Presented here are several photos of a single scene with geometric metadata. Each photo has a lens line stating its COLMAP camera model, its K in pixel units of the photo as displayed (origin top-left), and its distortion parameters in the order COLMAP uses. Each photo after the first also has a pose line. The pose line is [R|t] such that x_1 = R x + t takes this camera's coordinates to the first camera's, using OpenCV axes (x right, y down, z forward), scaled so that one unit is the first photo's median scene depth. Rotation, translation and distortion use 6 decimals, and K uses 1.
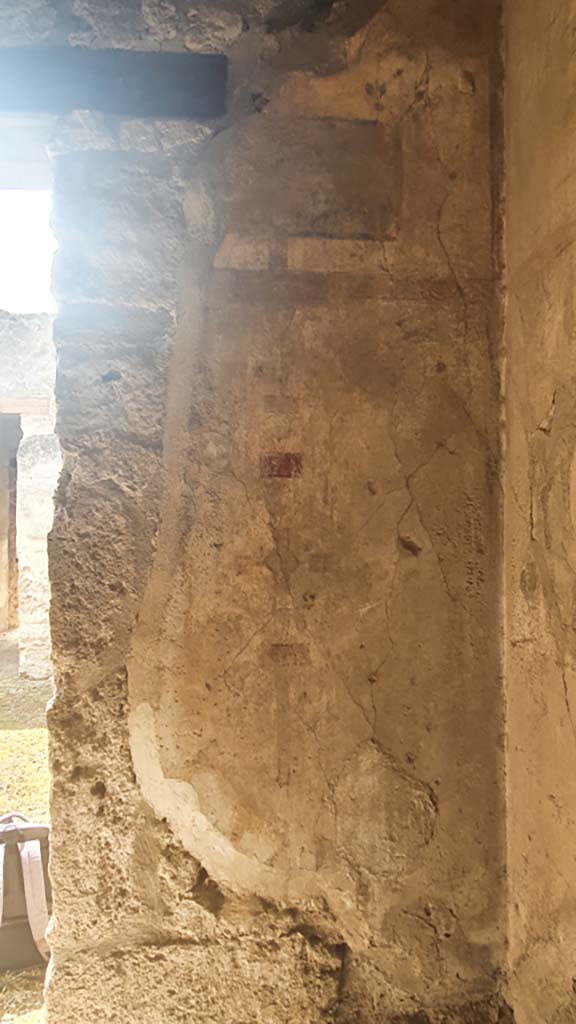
lens RADIAL K [[677.5, 0, 287.1], [0, 677.5, 515.3], [0, 0, 1]] dist [-0.001395, 0.005891]
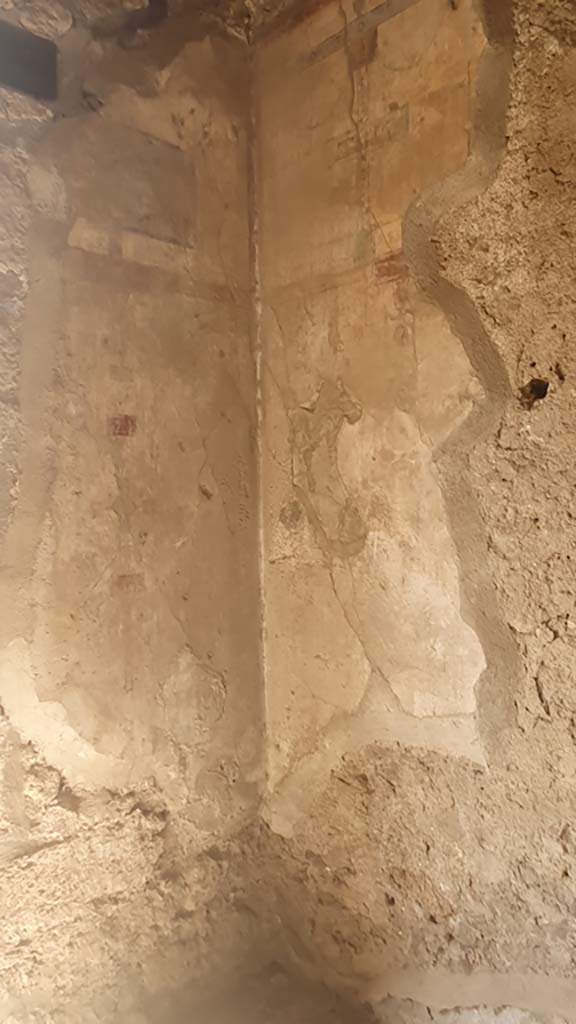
lens RADIAL K [[677.5, 0, 289.2], [0, 677.5, 510.1], [0, 0, 1]] dist [-0.001395, 0.005891]
pose [[0.789725, -0.031361, 0.612659, -0.501102], [0.004730, 0.998974, 0.045040, 0.022085], [-0.613443, -0.032672, 0.789063, -0.116474]]
